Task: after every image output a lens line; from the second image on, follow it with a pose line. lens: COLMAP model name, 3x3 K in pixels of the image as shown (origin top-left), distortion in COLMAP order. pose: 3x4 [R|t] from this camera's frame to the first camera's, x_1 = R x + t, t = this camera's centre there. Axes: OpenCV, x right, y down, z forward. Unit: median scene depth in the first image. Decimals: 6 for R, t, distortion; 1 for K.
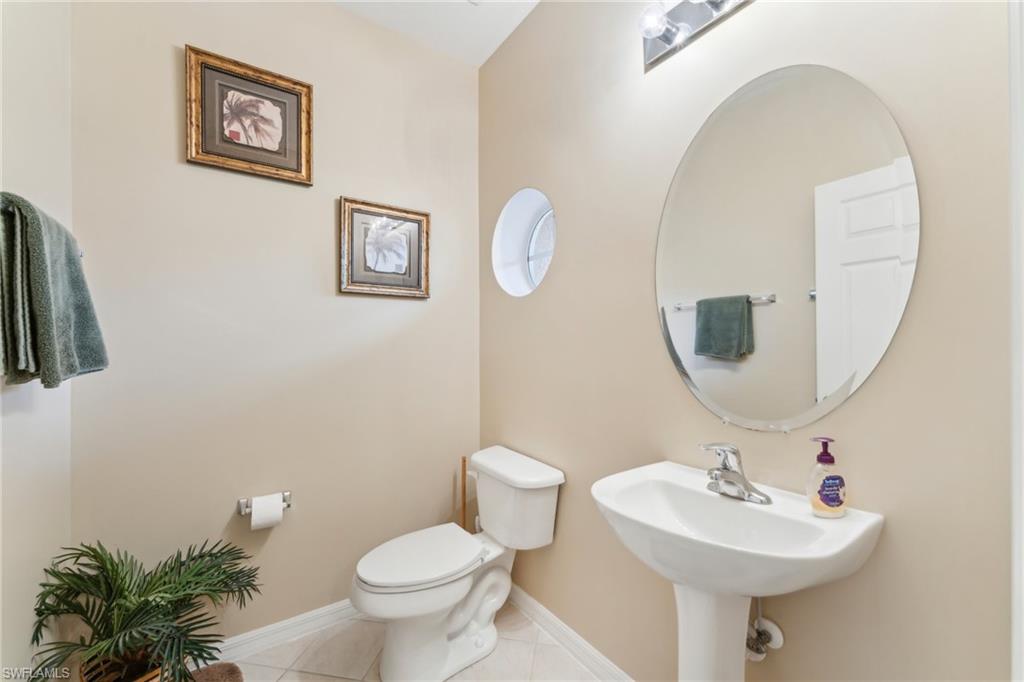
lens RADIAL K [[410.4, 0, 510.3], [0, 410.4, 344.3], [0, 0, 1]] dist [0.003360, -0.000419]
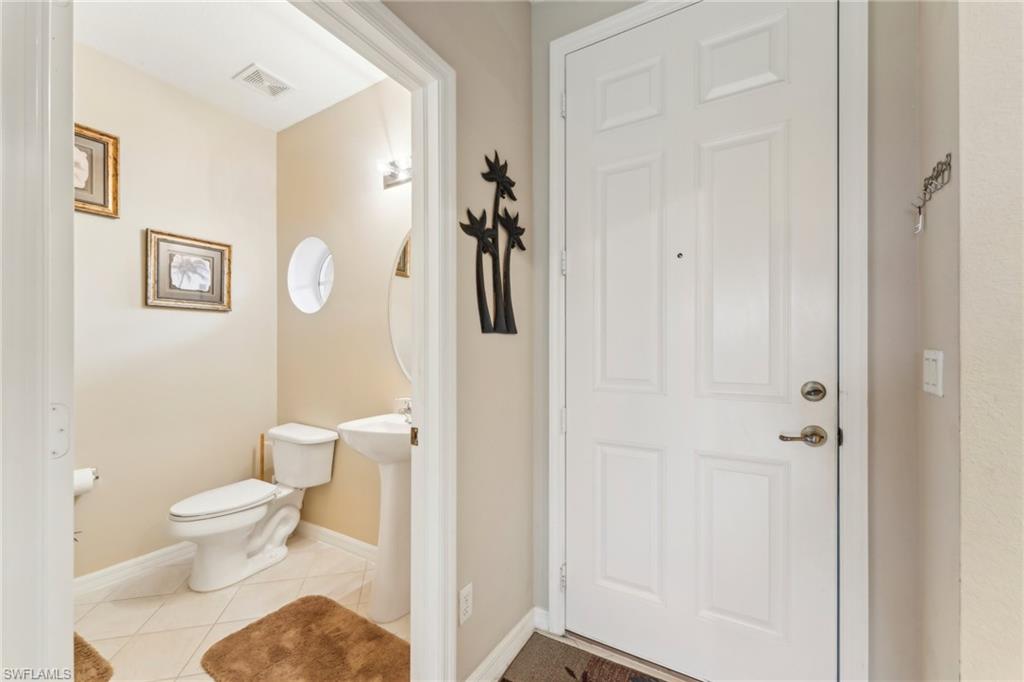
lens RADIAL K [[410.4, 0, 510.7], [0, 410.4, 345.1], [0, 0, 1]] dist [0.003360, -0.000419]
pose [[0.913308, 0.002336, 0.407264, 0.086775], [-0.000656, 0.999991, -0.004266, -0.001841], [-0.407270, 0.003629, 0.913301, -0.588278]]
